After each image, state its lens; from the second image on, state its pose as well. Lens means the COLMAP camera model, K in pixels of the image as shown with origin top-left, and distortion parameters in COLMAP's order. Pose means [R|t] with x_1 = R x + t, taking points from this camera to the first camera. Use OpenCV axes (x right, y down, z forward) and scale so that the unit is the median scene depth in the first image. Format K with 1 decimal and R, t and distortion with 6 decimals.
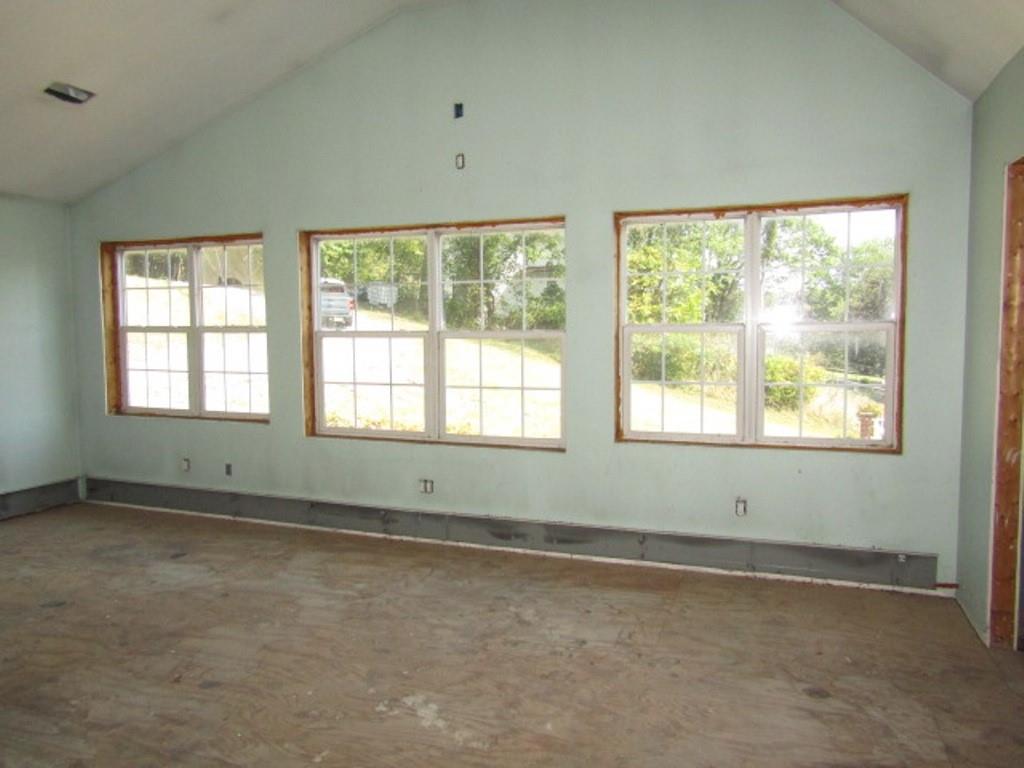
lens RADIAL K [[750.2, 0, 510.5], [0, 750.2, 391.4], [0, 0, 1]] dist [-0.004822, 0.009118]
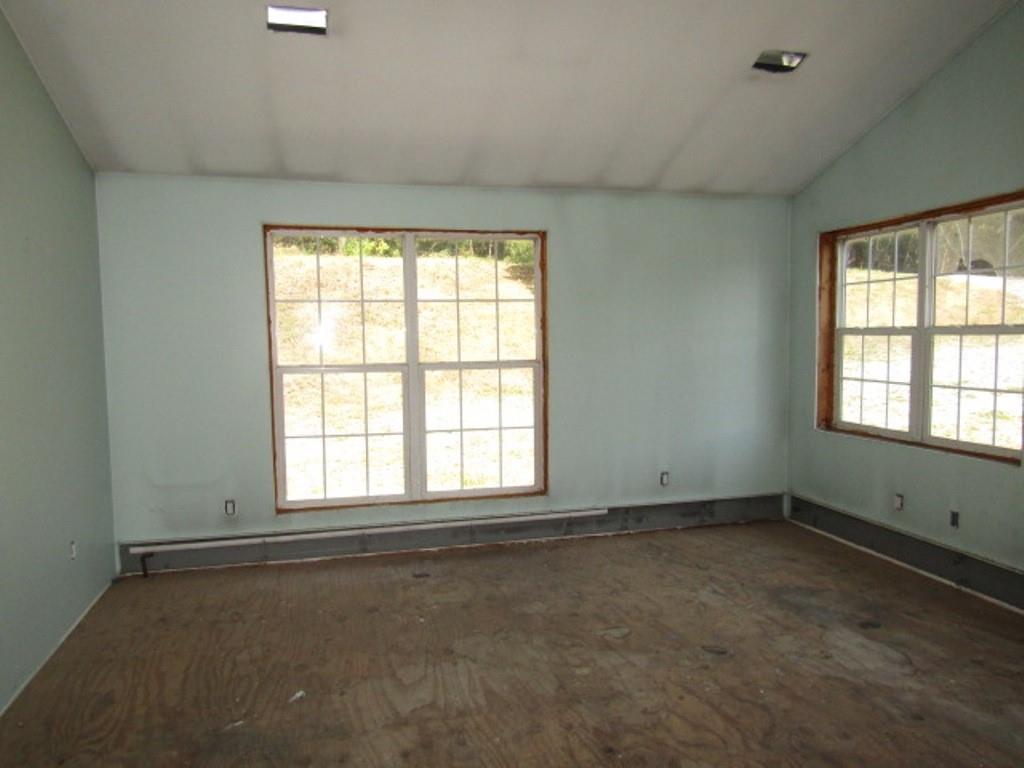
lens RADIAL K [[750.2, 0, 510.5], [0, 750.2, 391.4], [0, 0, 1]] dist [-0.004822, 0.009118]
pose [[0.590417, 0.051075, -0.805480, -0.043248], [-0.051391, 0.998350, 0.025635, -0.017656], [0.805460, 0.026259, 0.592068, 0.197001]]
